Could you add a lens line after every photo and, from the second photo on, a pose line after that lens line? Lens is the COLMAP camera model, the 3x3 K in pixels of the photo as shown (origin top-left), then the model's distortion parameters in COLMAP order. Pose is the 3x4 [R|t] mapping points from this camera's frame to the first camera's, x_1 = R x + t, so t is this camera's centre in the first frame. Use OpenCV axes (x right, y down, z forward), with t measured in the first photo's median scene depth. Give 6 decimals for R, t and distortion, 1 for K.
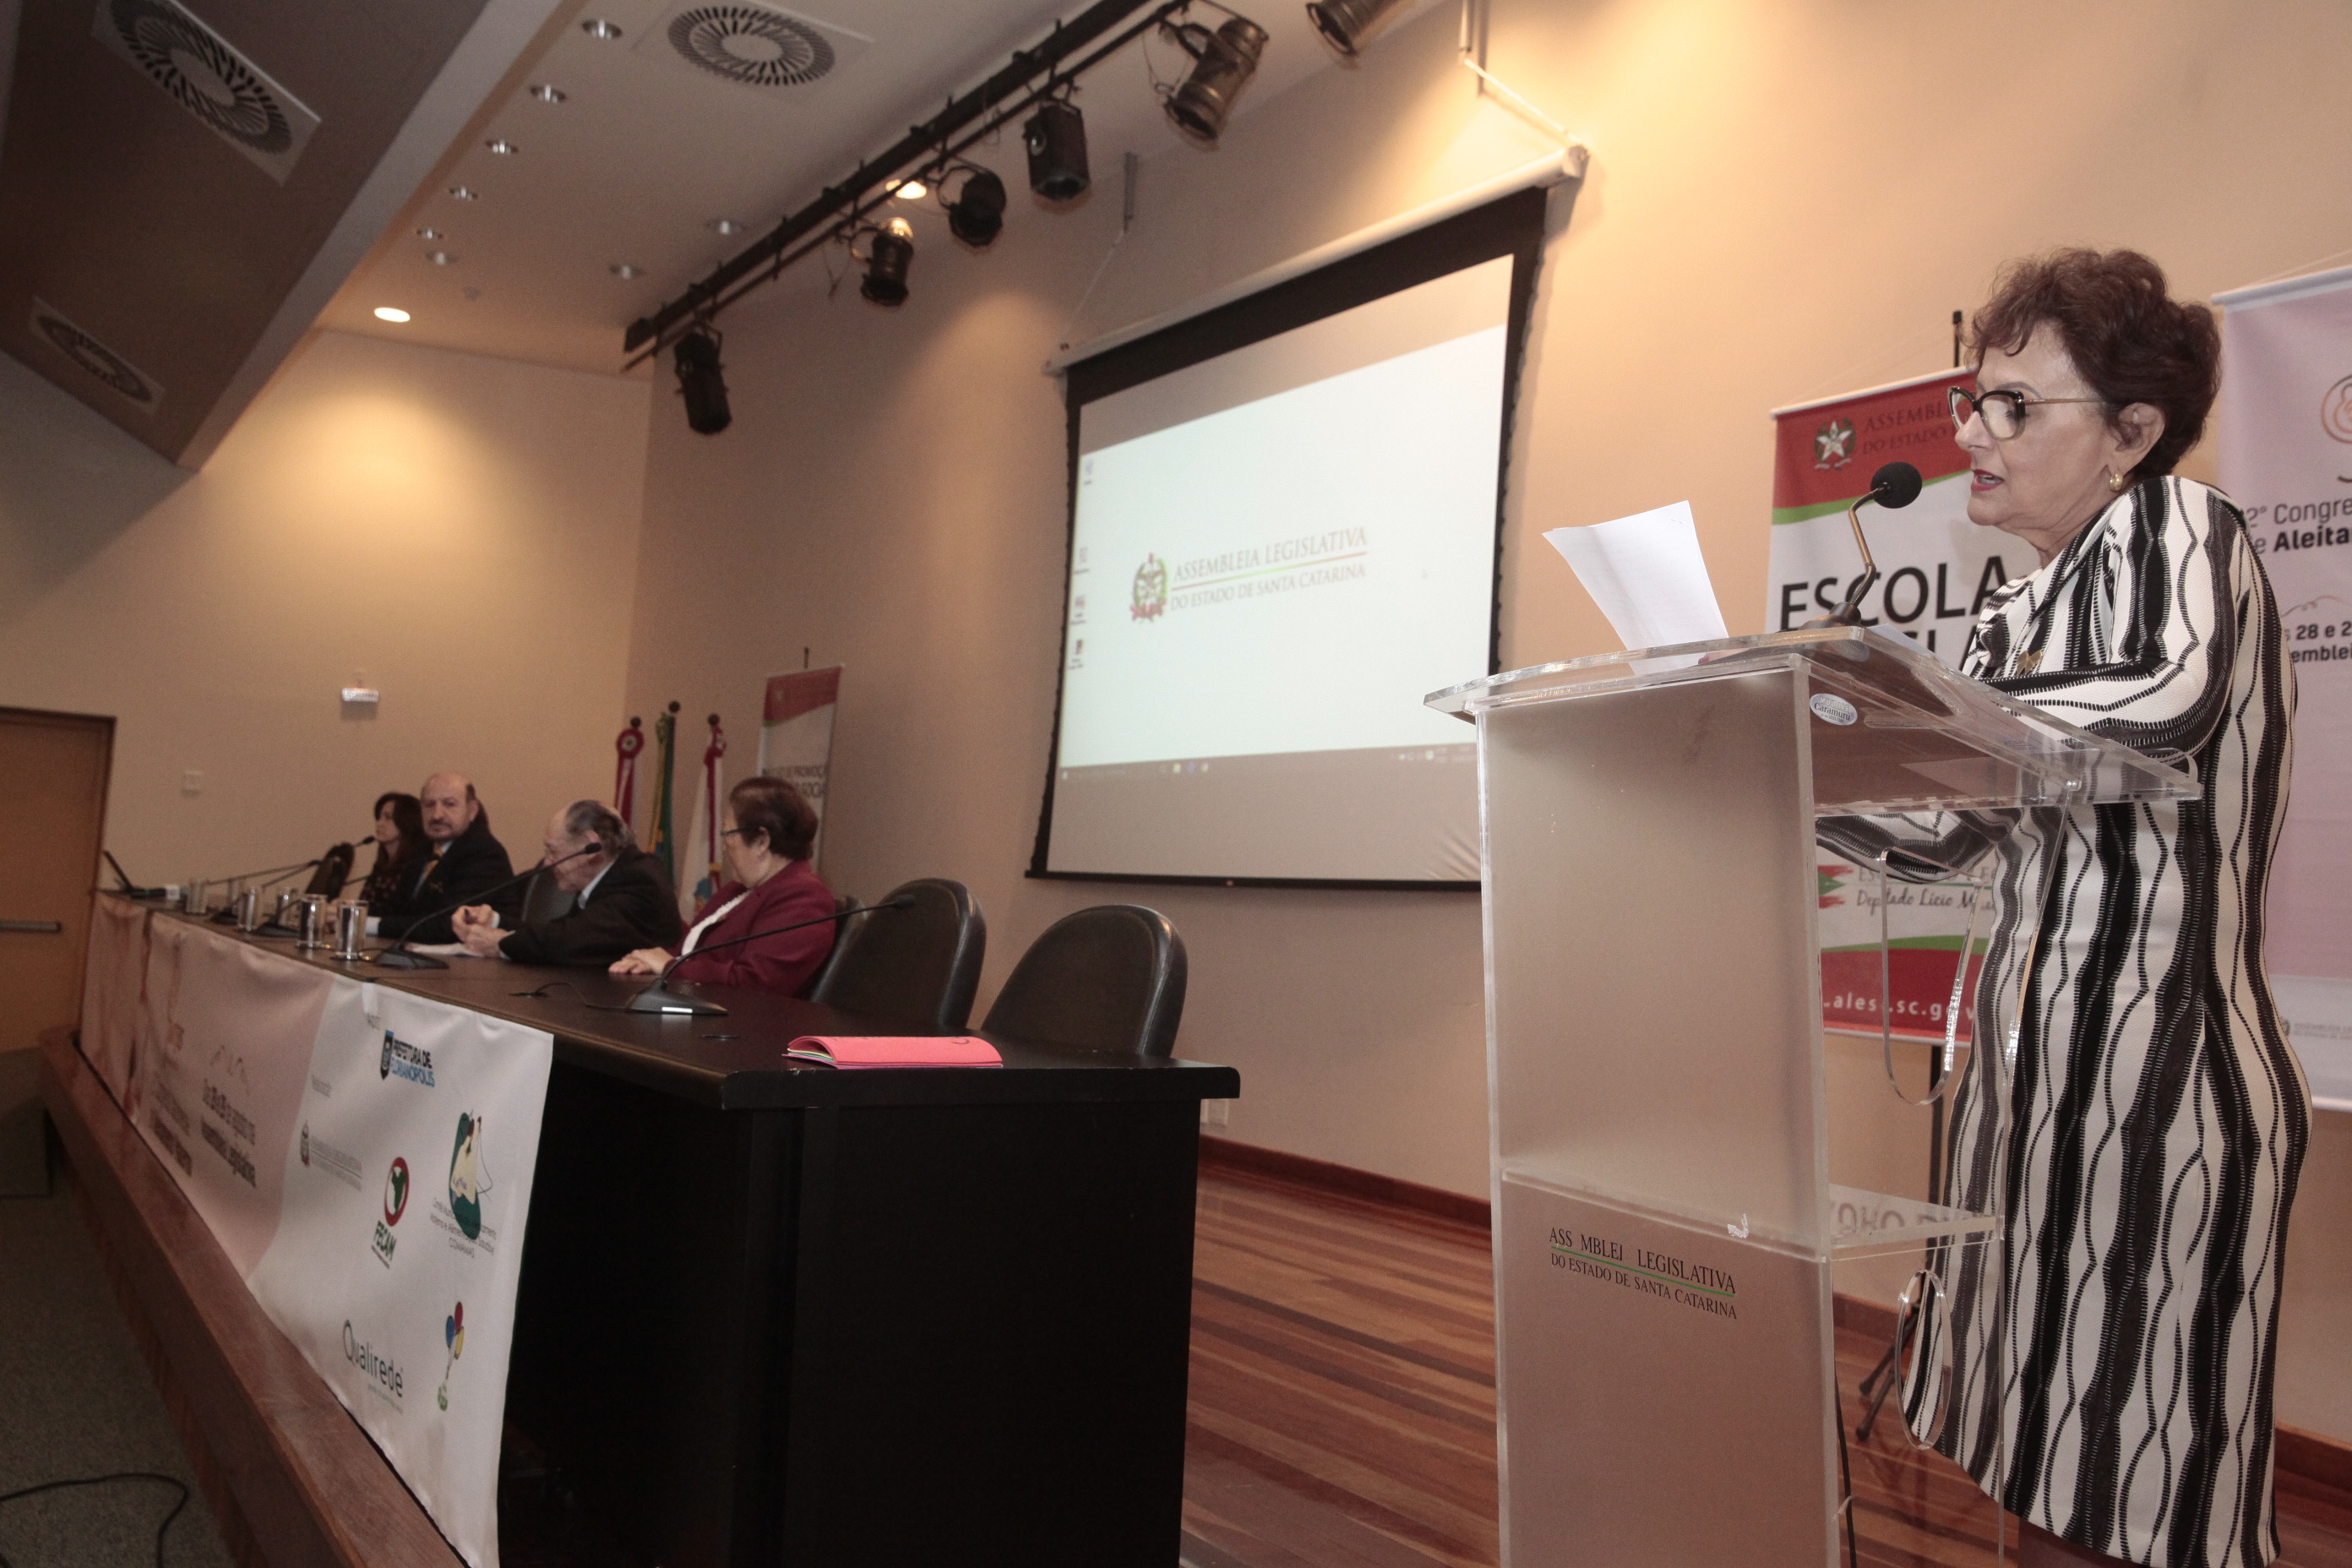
lens RADIAL K [[1913.2, 0, 1176.0], [0, 1913.2, 782.4], [0, 0, 1]] dist [-0.009087, 0.003873]
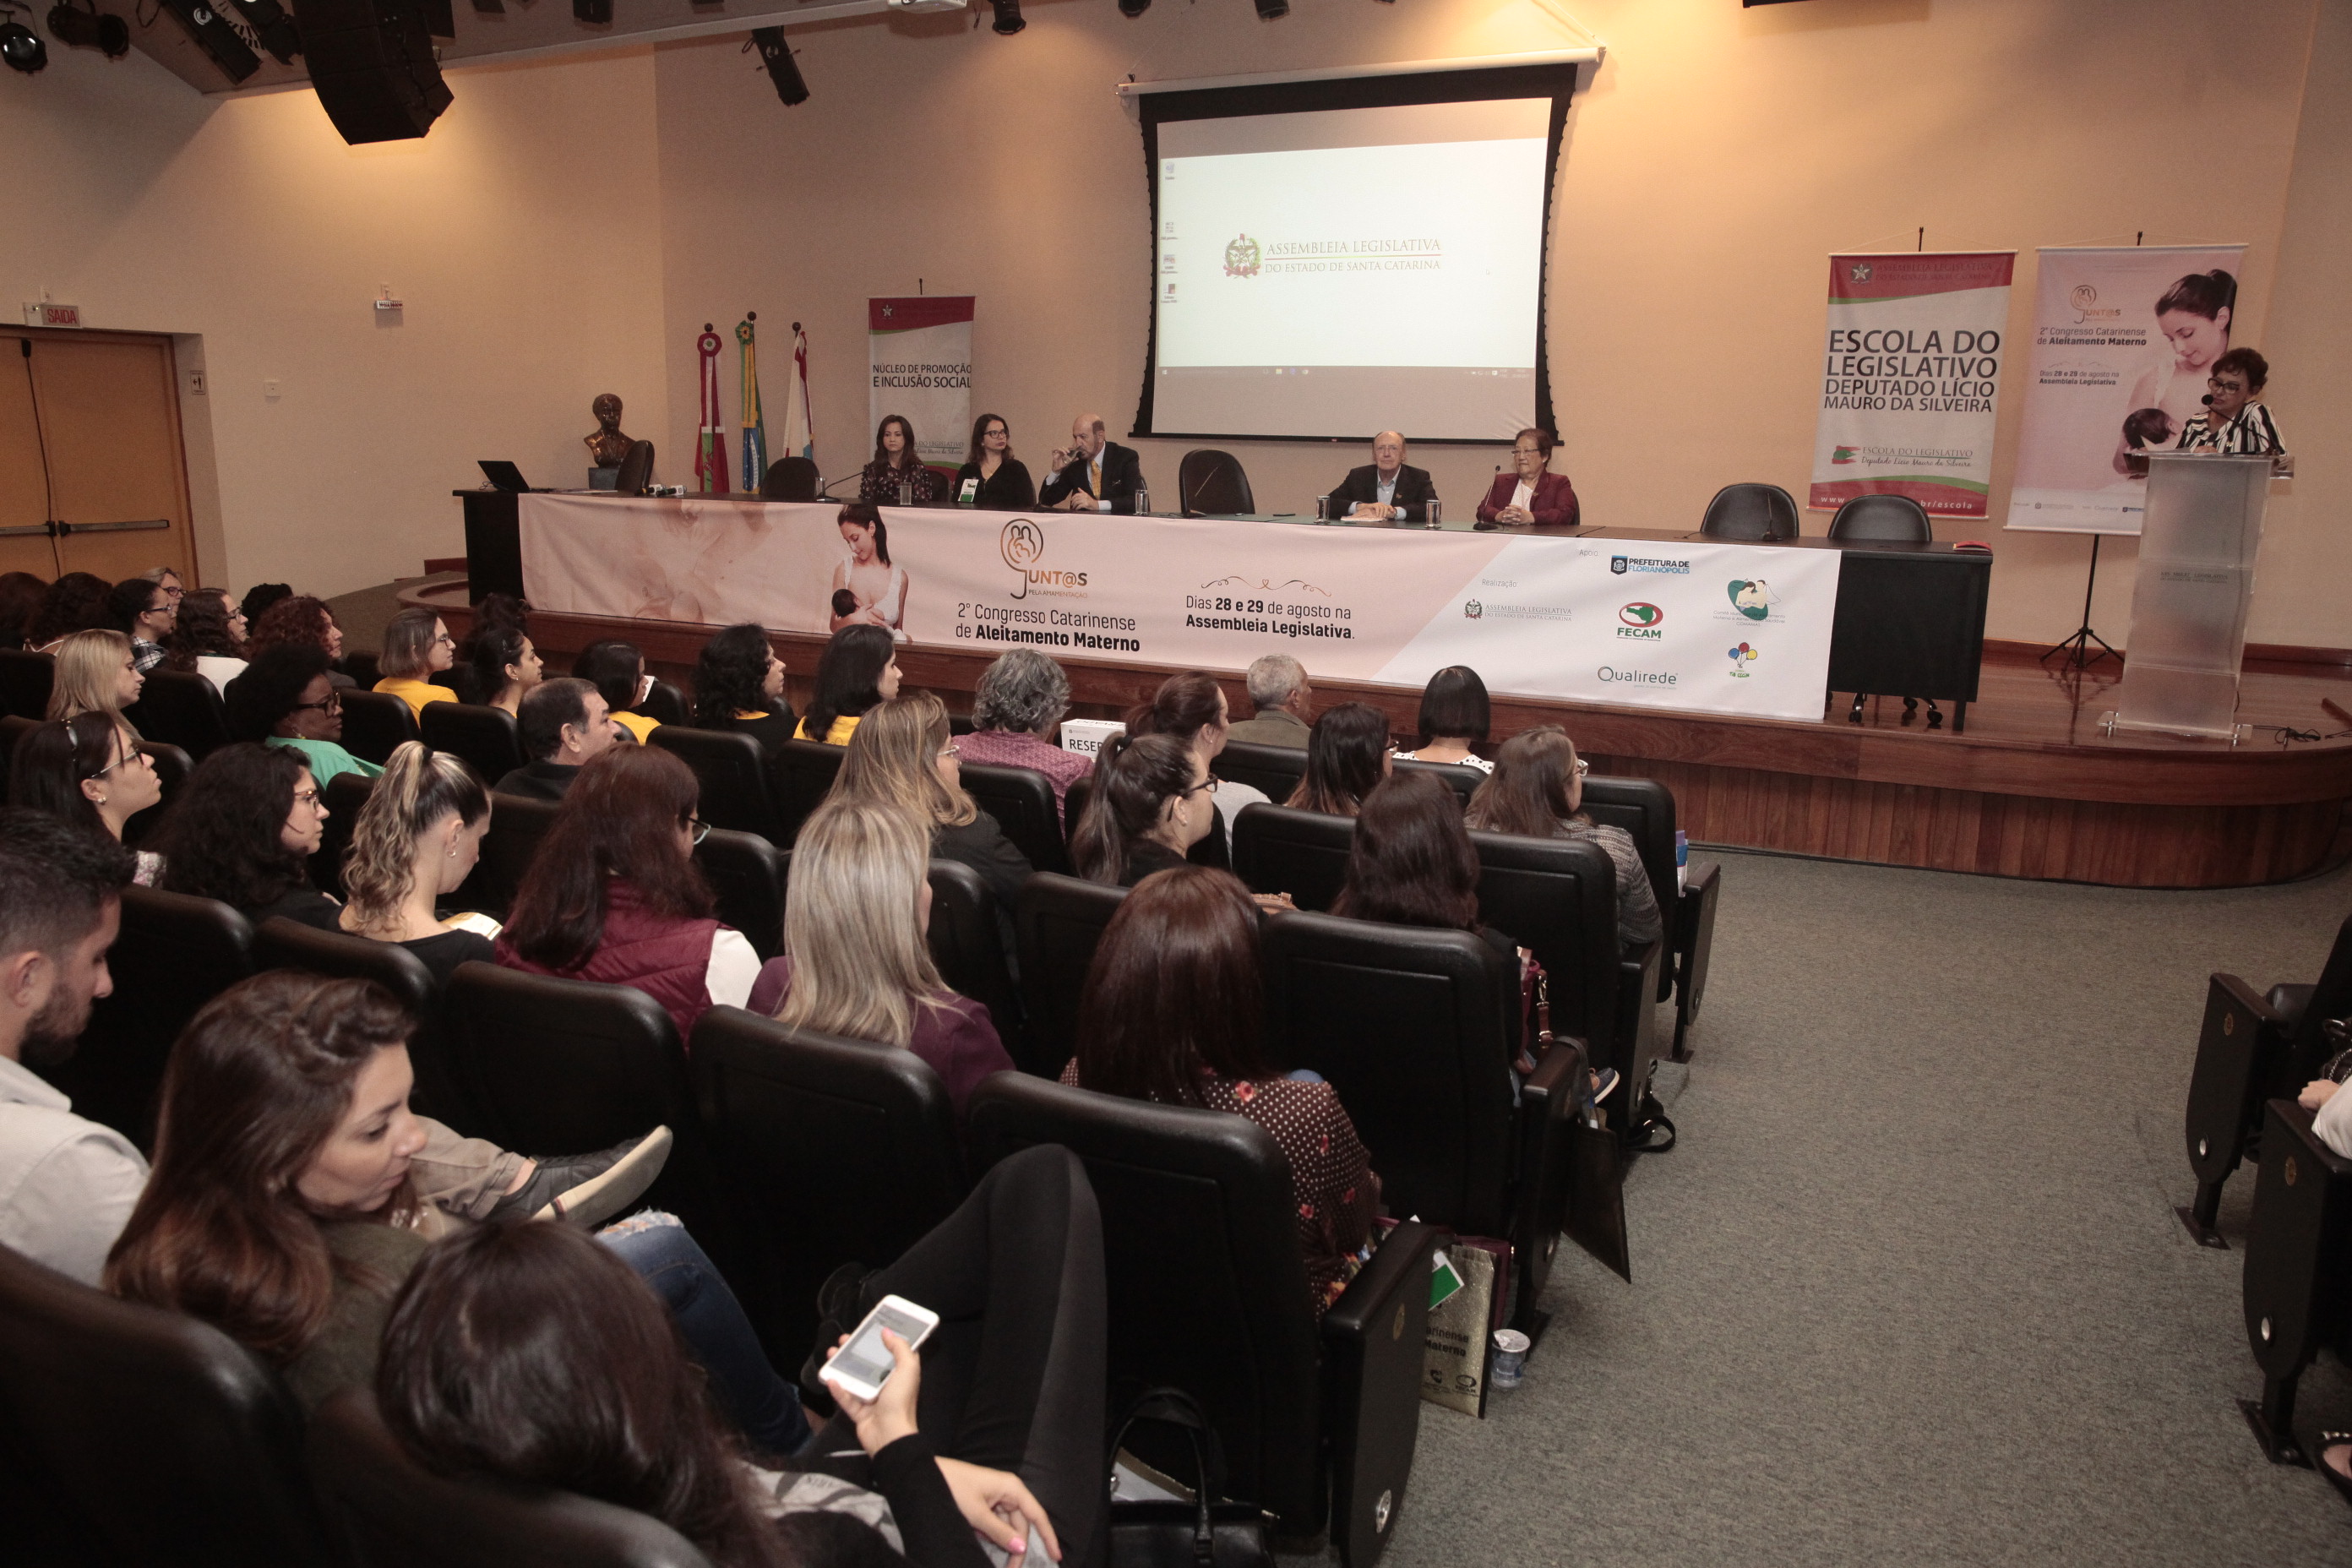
lens RADIAL K [[1649.2, 0, 1177.6], [0, 1649.2, 778.7], [0, 0, 1]] dist [-0.062422, 0.012297]
pose [[0.878963, -0.153453, 0.451526, -0.846993], [0.008231, 0.951556, 0.307367, -0.120246], [-0.476819, -0.266448, 0.837645, -0.286847]]
